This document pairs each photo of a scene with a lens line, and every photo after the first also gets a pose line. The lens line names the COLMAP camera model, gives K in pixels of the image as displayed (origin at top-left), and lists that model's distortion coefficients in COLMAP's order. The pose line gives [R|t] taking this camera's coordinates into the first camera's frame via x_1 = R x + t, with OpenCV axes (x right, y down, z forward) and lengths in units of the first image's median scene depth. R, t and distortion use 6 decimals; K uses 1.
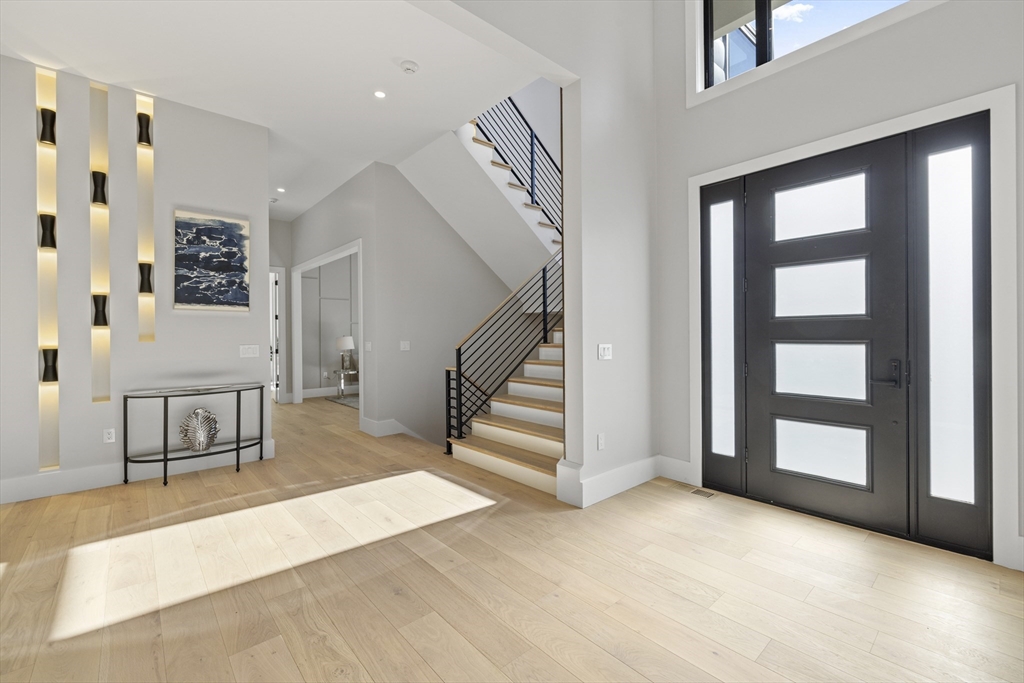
lens RADIAL K [[430.6, 0, 515.2], [0, 430.6, 342.2], [0, 0, 1]] dist [-0.000777, -0.000006]
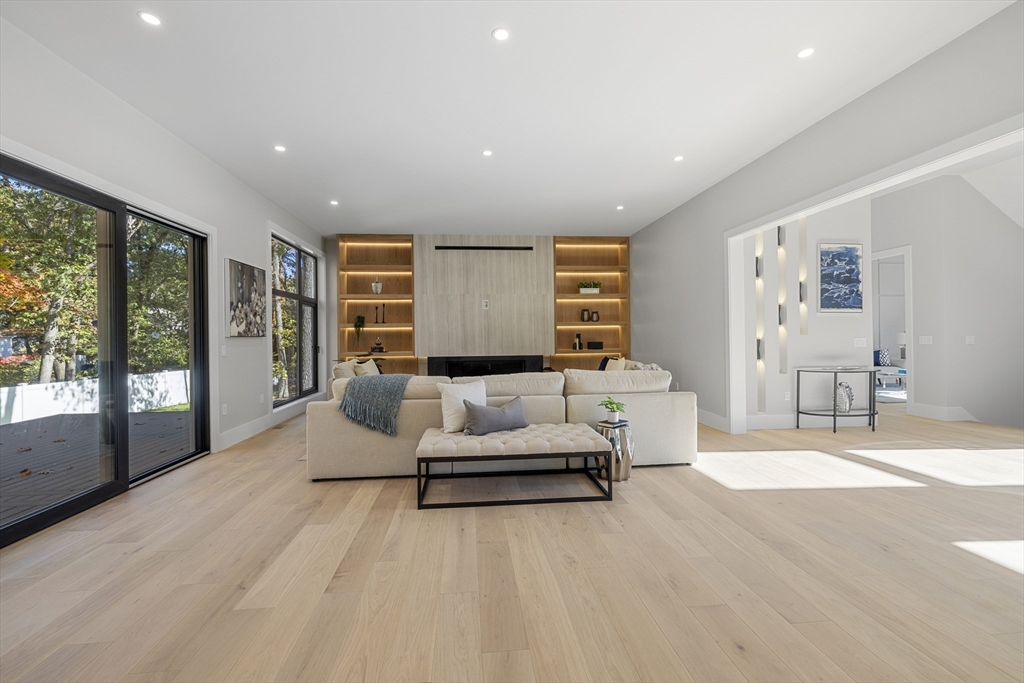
lens RADIAL K [[430.6, 0, 510.6], [0, 430.6, 335.2], [0, 0, 1]] dist [-0.000777, -0.000006]
pose [[0.807394, 0.002837, -0.590005, -0.752391], [-0.006768, 0.999967, -0.004454, 0.012377], [0.589973, 0.007590, 0.807387, -0.749951]]
